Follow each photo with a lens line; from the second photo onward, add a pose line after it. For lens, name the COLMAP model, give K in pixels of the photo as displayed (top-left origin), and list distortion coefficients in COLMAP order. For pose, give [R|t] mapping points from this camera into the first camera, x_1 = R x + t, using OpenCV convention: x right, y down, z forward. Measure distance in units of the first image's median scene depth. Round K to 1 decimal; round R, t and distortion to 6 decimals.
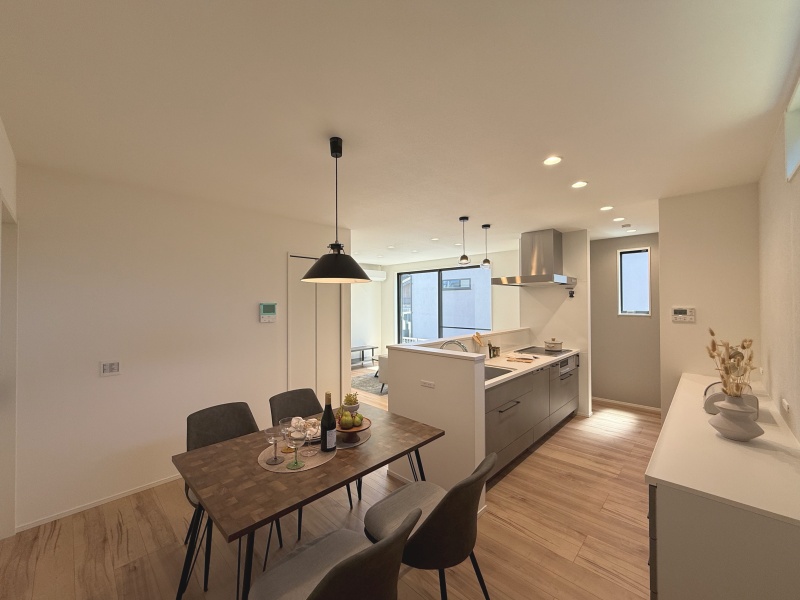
lens RADIAL K [[316.0, 0, 395.9], [0, 316.0, 298.3], [0, 0, 1]] dist [-0.002091, 0.000139]
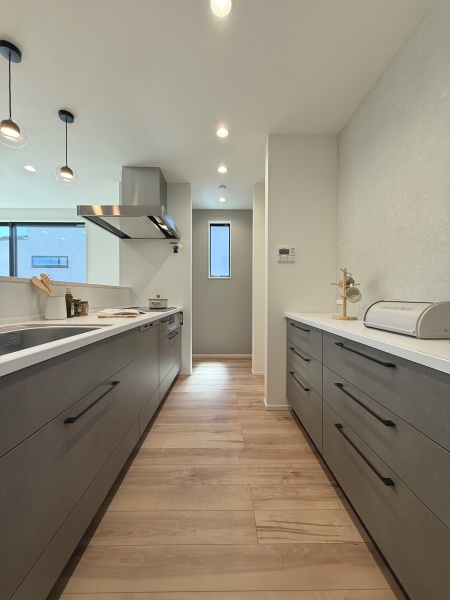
lens RADIAL K [[237.0, 0, 225.0], [0, 237.0, 300.0], [0, 0, 1]] dist [-0.002091, 0.000139]
pose [[0.702371, -0.005061, 0.711793, 0.182699], [-0.018080, 0.999525, 0.024948, 0.137199], [-0.711581, -0.030392, 0.701946, 0.461365]]
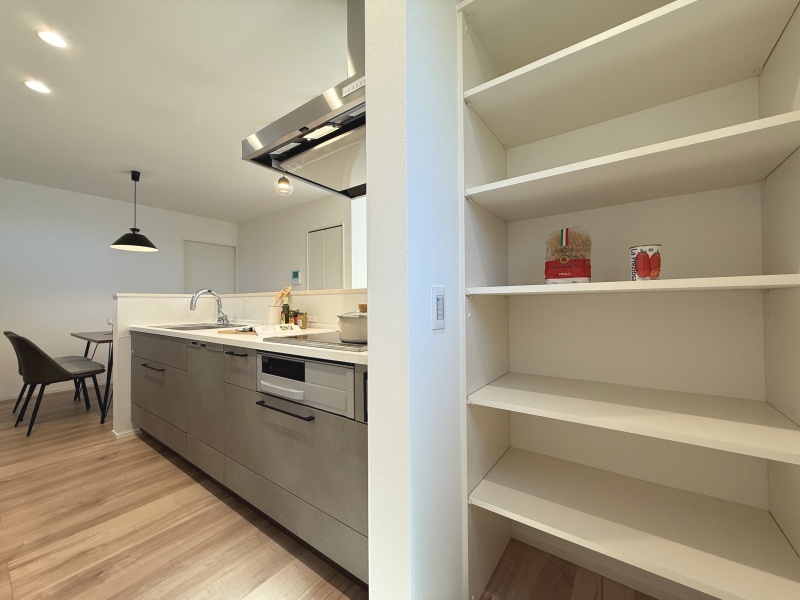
lens RADIAL K [[316.0, 0, 395.9], [0, 316.0, 298.3], [0, 0, 1]] dist [-0.002091, 0.000139]
pose [[0.149620, -0.013995, -0.988645, 0.911578], [0.007856, 0.999885, -0.012965, 0.139866], [0.988712, -0.005827, 0.149712, 1.093223]]
